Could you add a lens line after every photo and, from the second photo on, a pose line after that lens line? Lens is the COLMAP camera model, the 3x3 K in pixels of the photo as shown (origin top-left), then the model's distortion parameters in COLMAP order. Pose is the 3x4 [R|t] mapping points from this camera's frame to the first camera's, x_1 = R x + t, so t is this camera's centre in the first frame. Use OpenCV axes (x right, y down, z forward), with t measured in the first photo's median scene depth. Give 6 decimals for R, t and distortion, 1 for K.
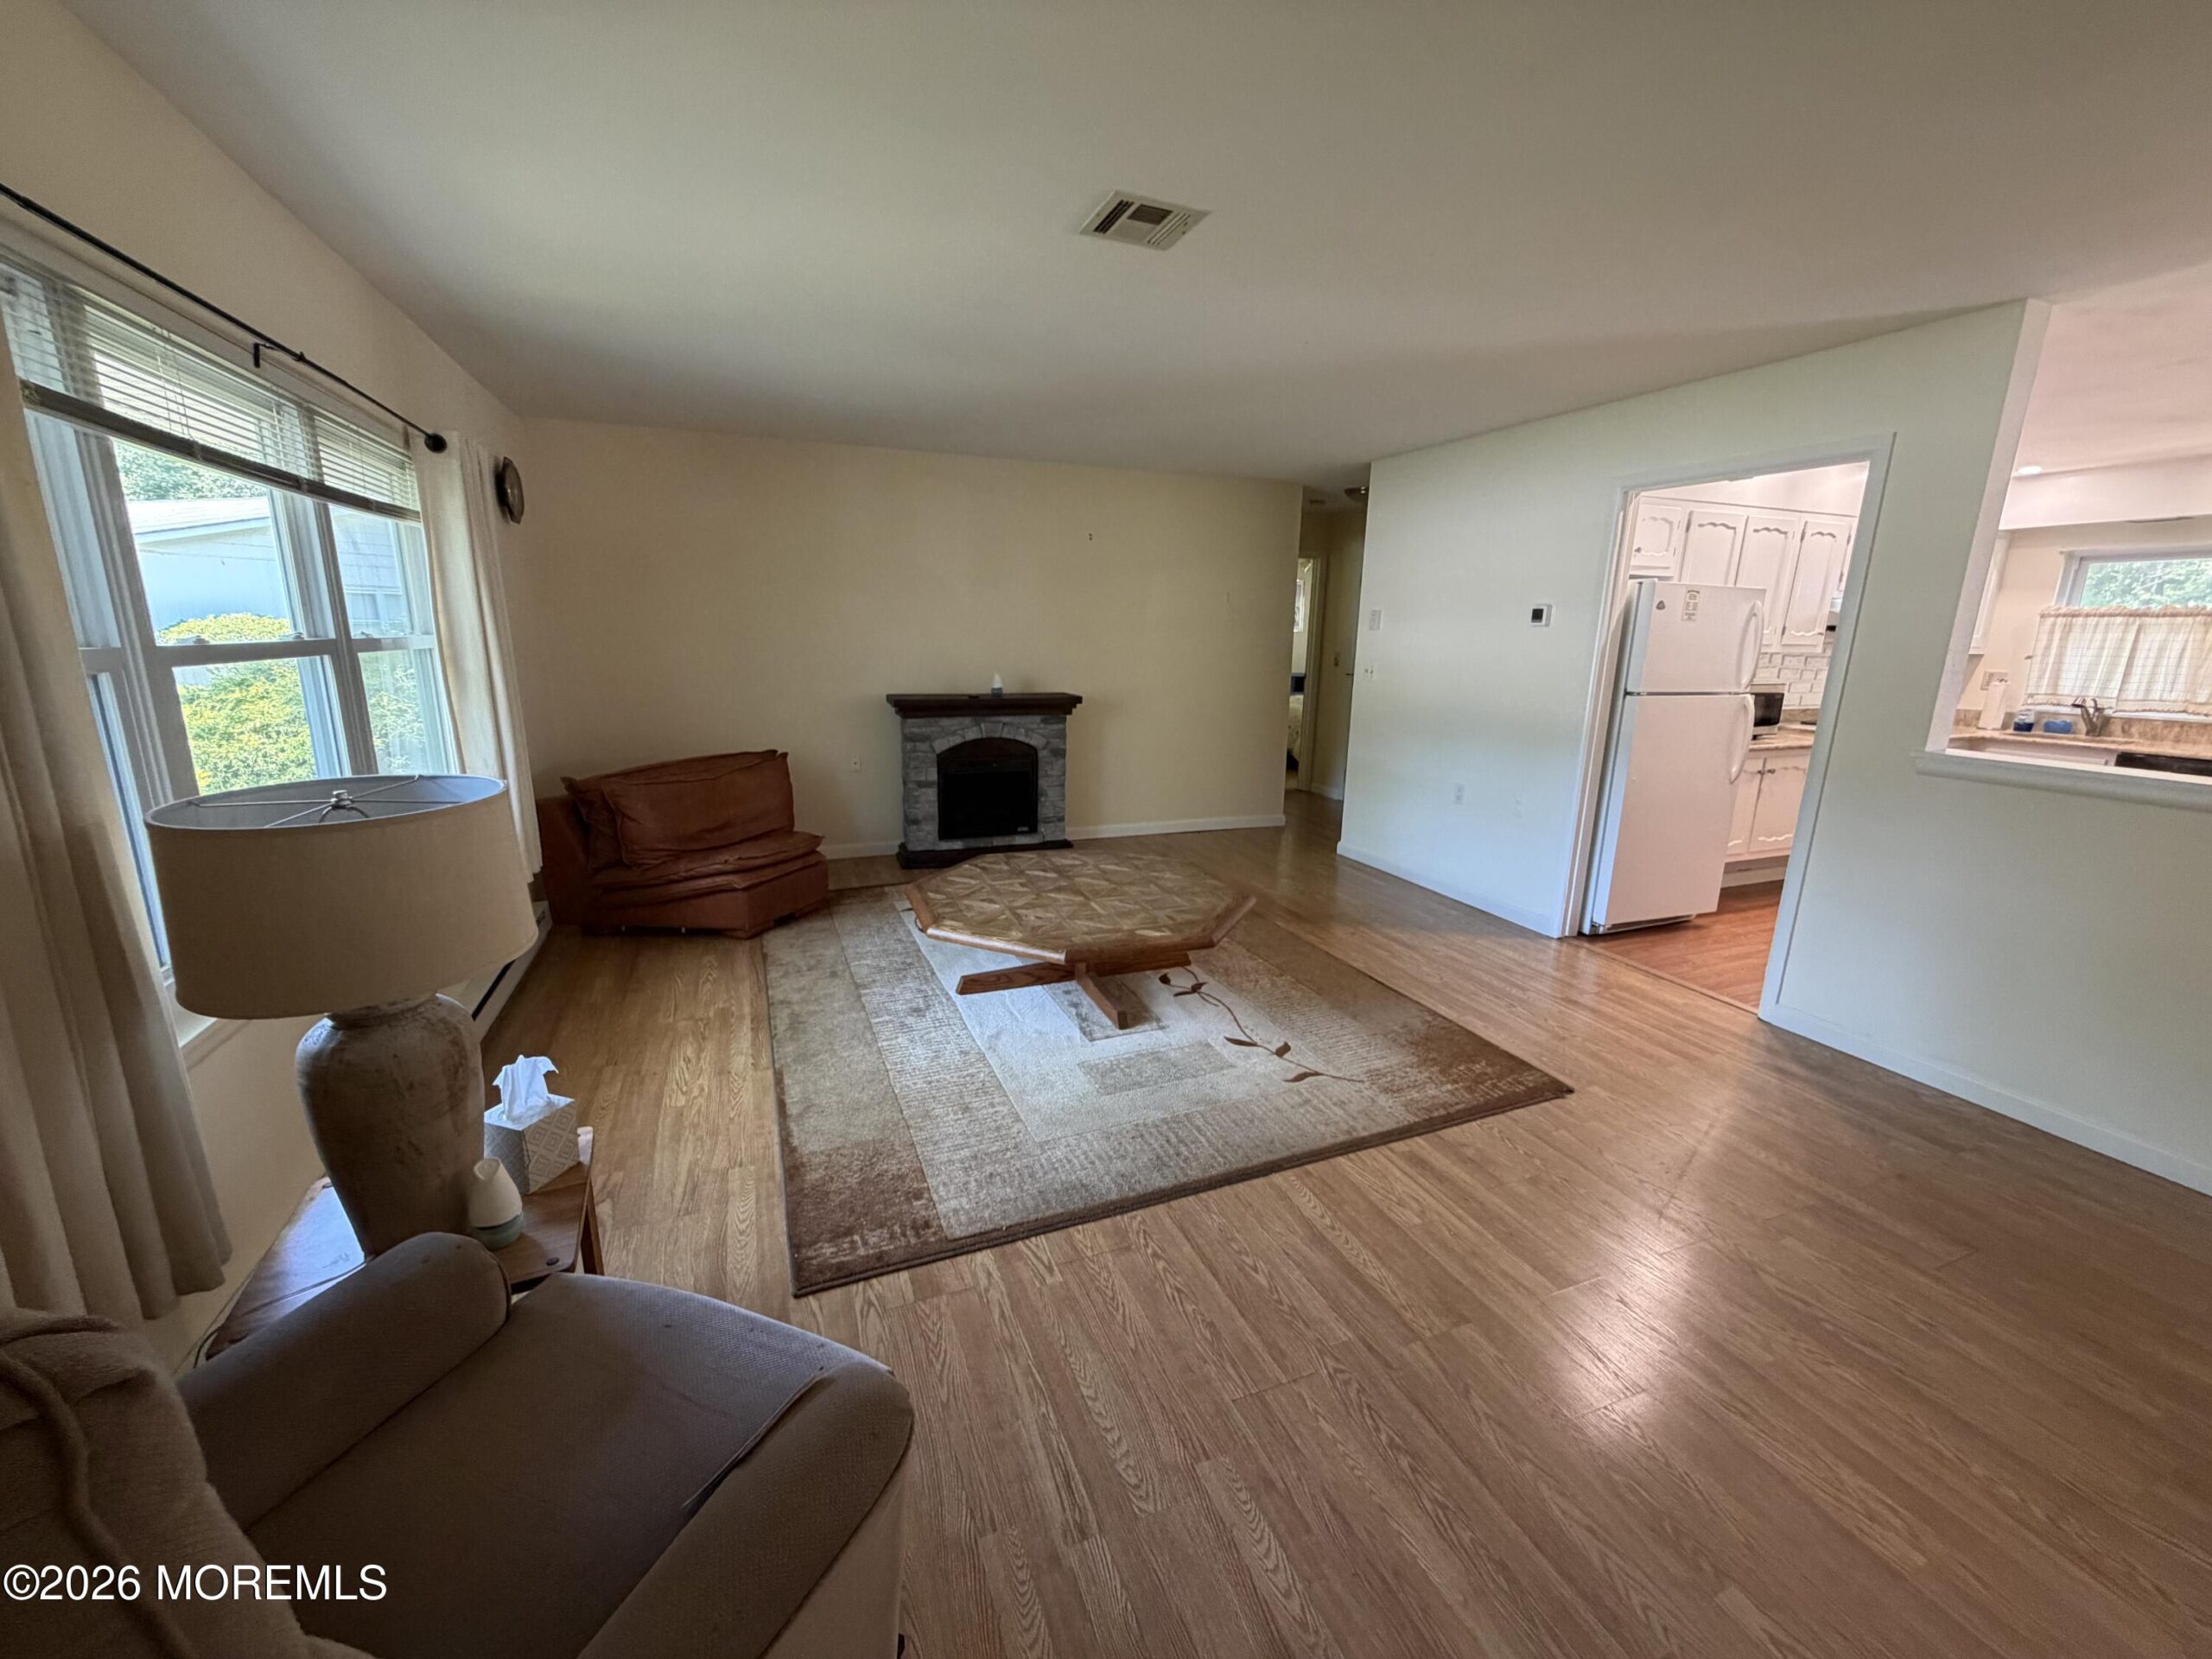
lens RADIAL K [[879.0, 0, 1096.8], [0, 879.0, 834.7], [0, 0, 1]] dist [-0.001043, 0.000261]
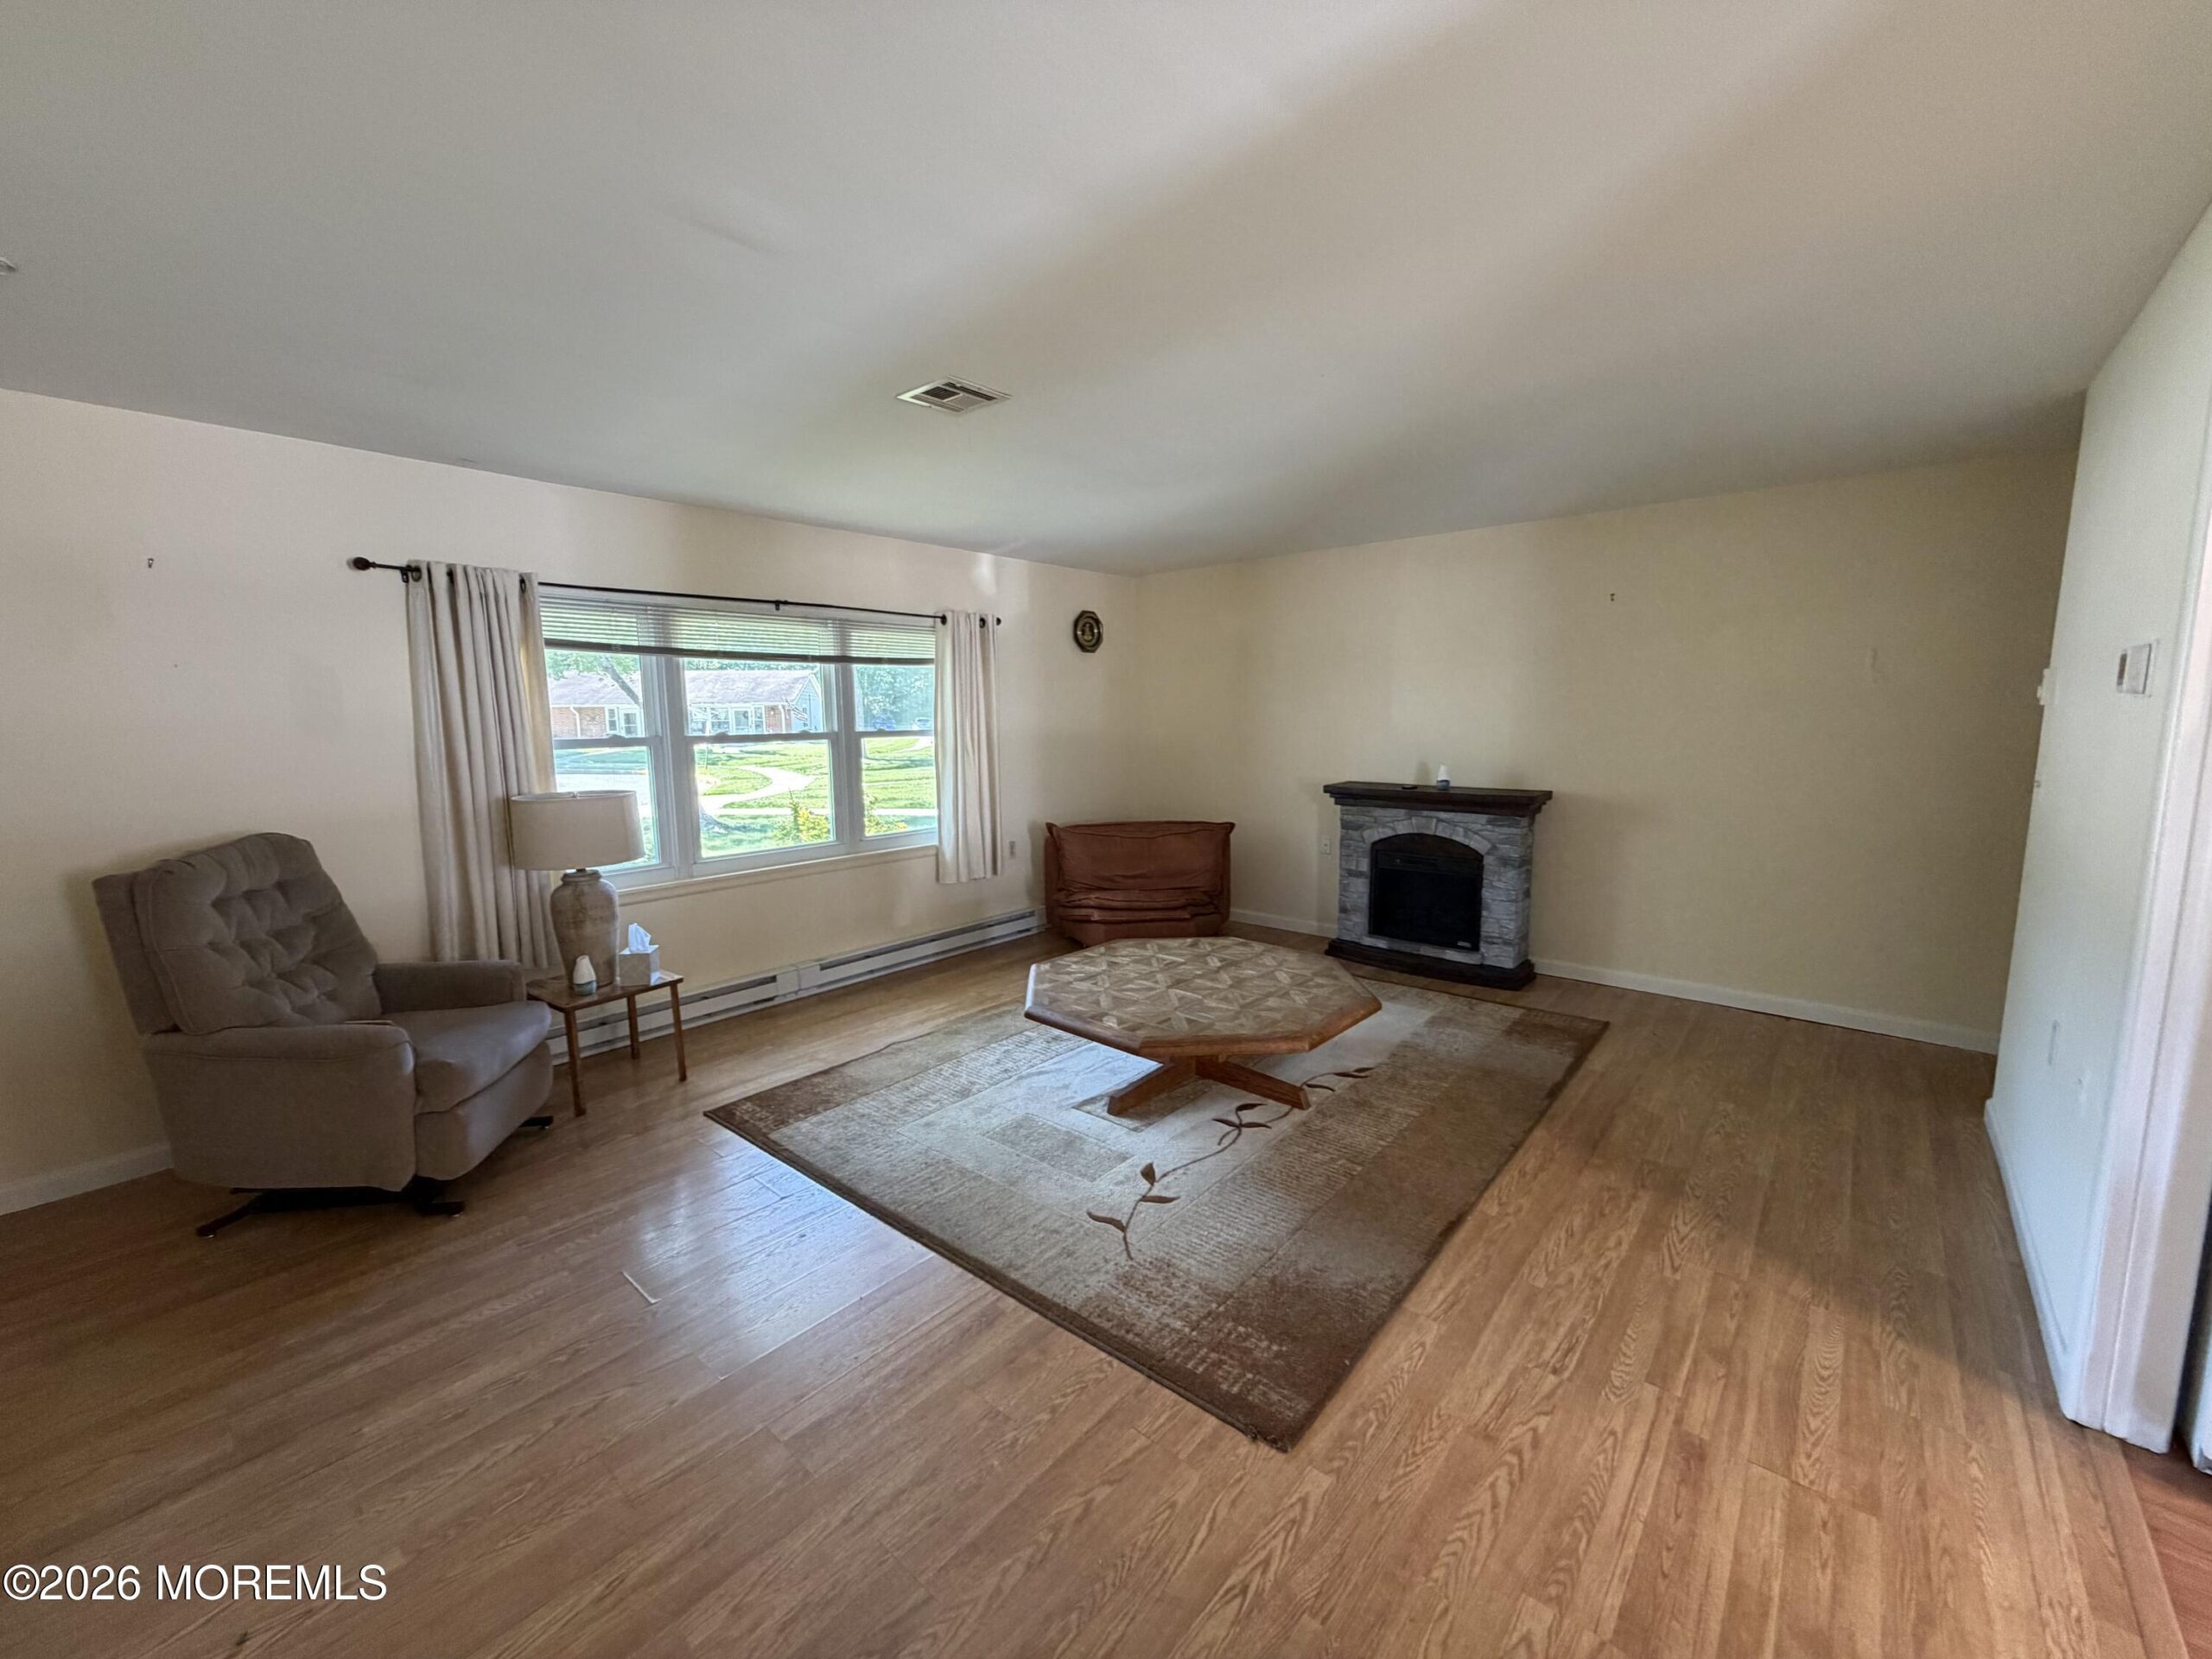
lens RADIAL K [[879.0, 0, 1100.1], [0, 879.0, 834.5], [0, 0, 1]] dist [-0.001043, 0.000261]
pose [[0.457930, 0.102385, -0.883073, 0.558687], [-0.185571, 0.982472, 0.017679, -0.067896], [0.869404, 0.155777, 0.468903, 0.302319]]
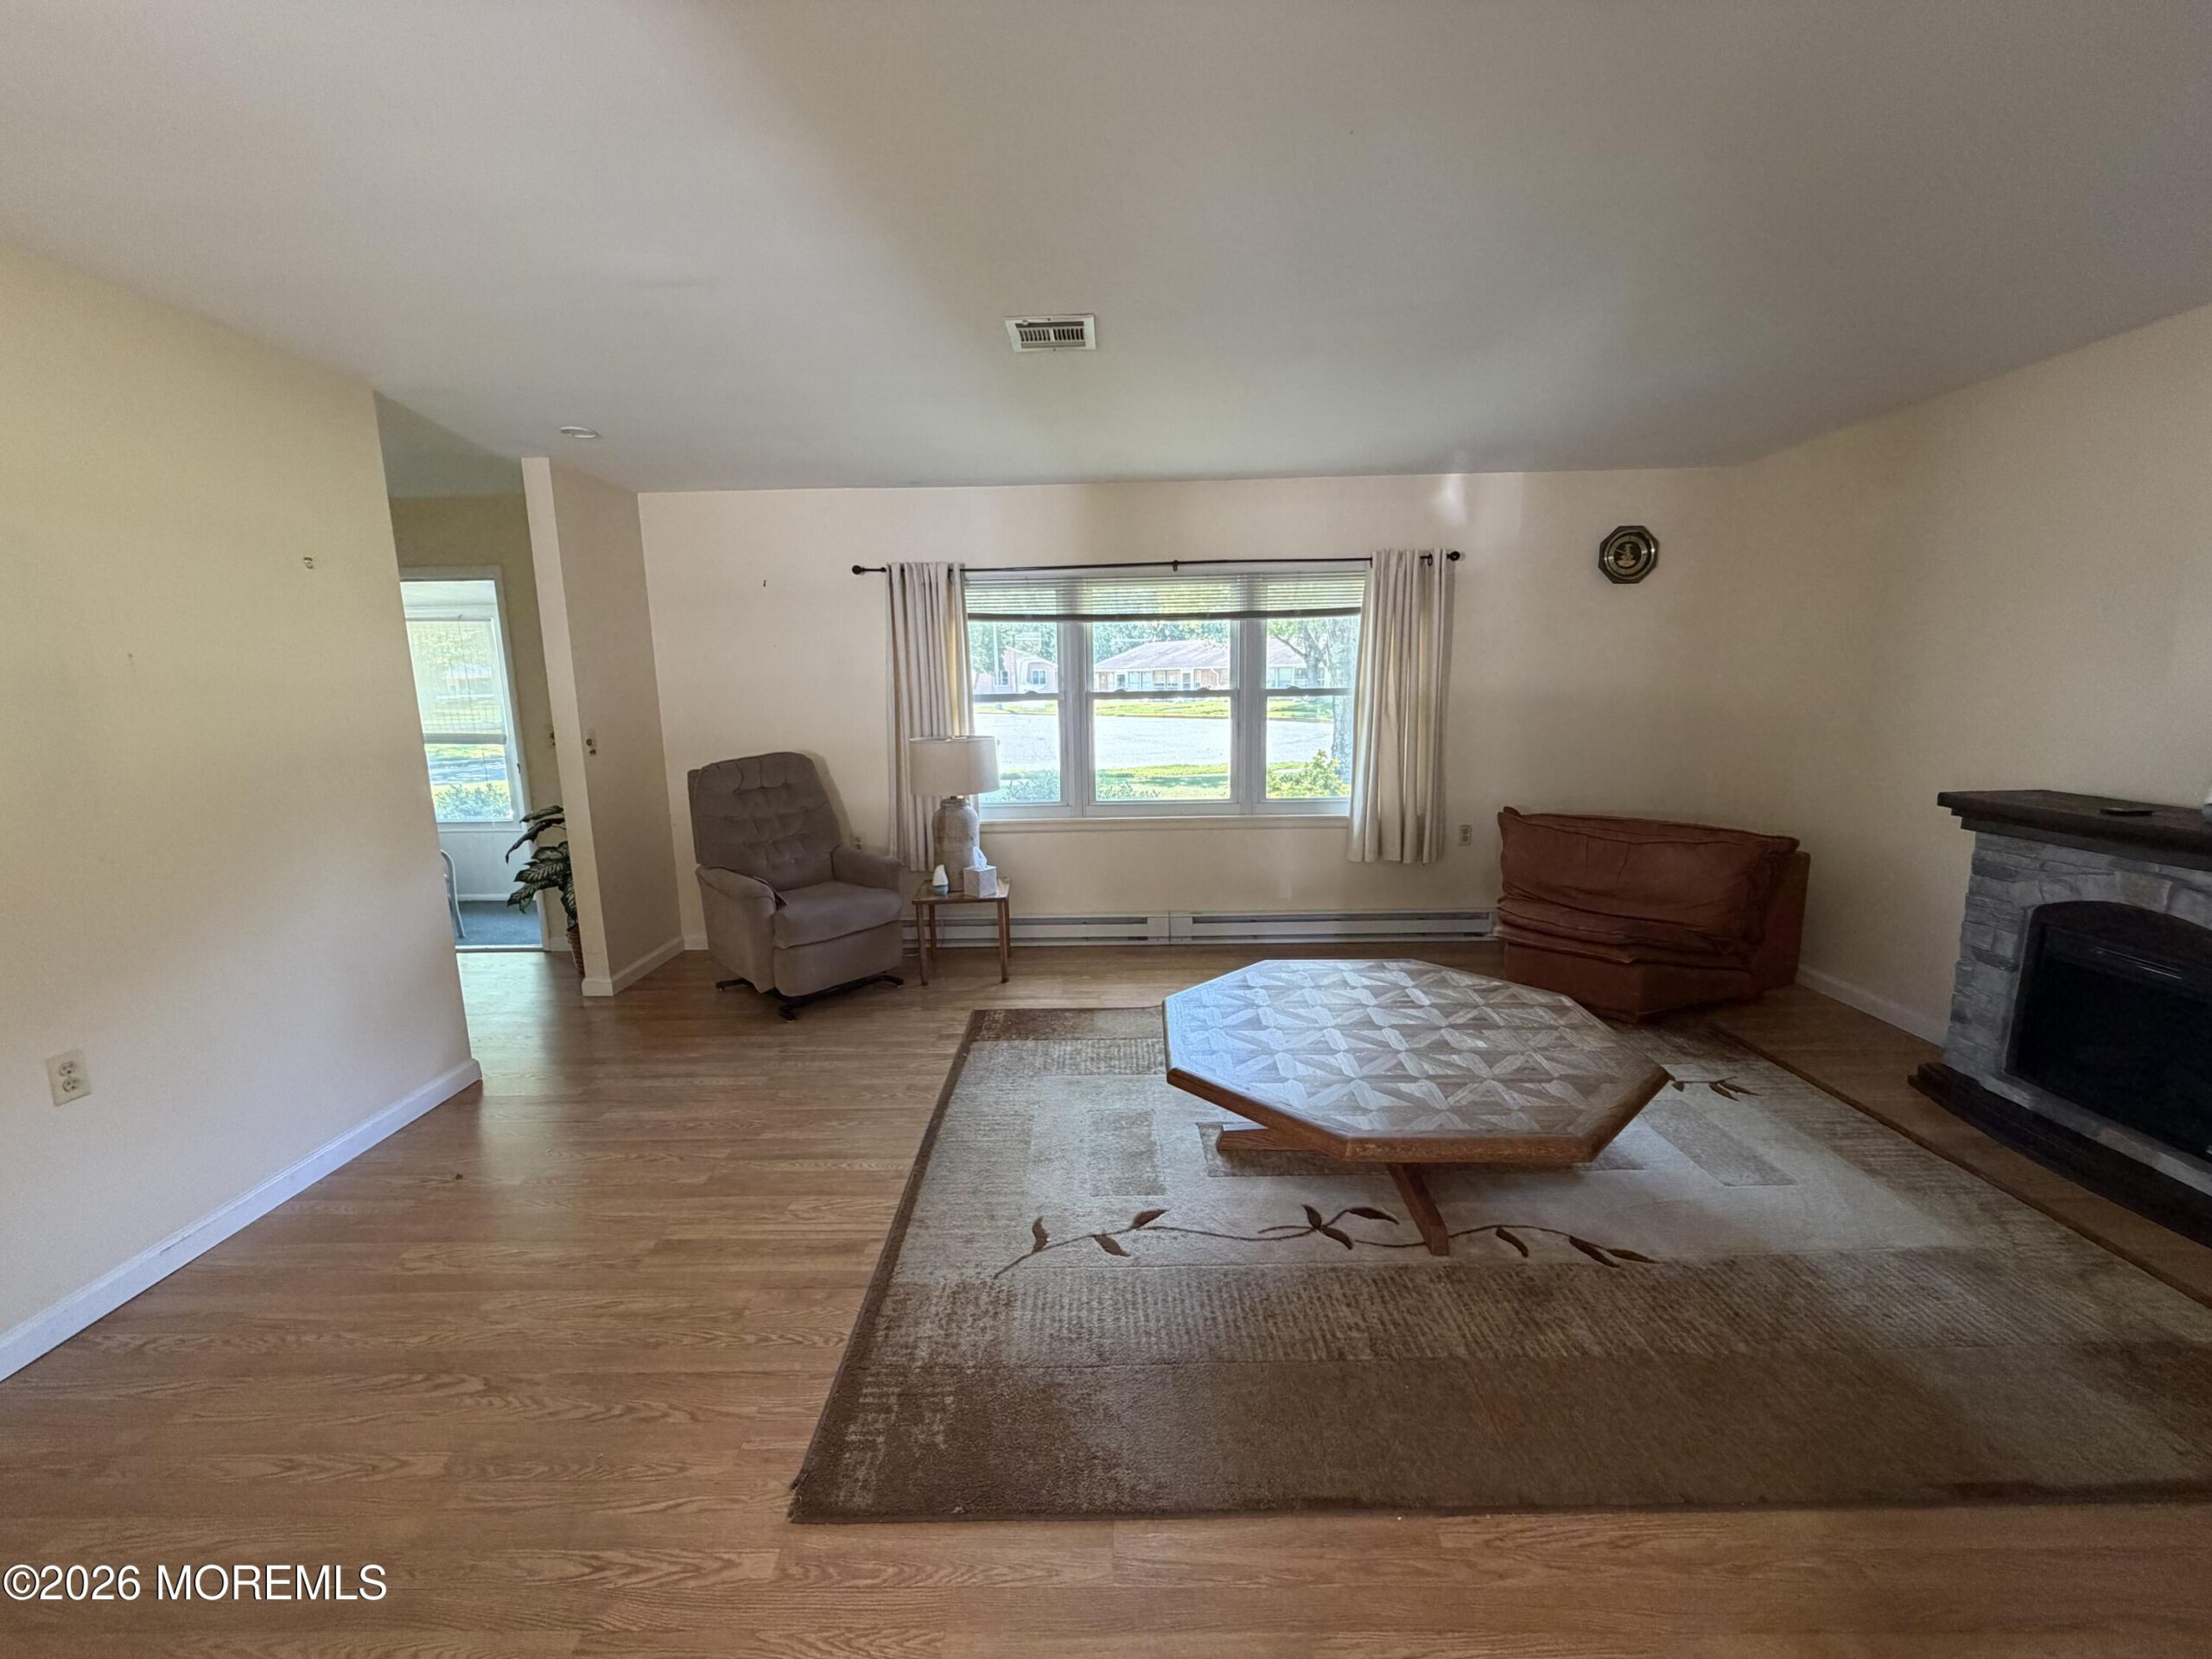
lens RADIAL K [[879.0, 0, 1097.6], [0, 879.0, 832.7], [0, 0, 1]] dist [-0.001043, 0.000261]
pose [[-0.385429, 0.150268, -0.910420, 0.511325], [-0.199044, 0.949883, 0.241047, -0.157860], [0.901014, 0.274120, -0.336202, 0.702710]]
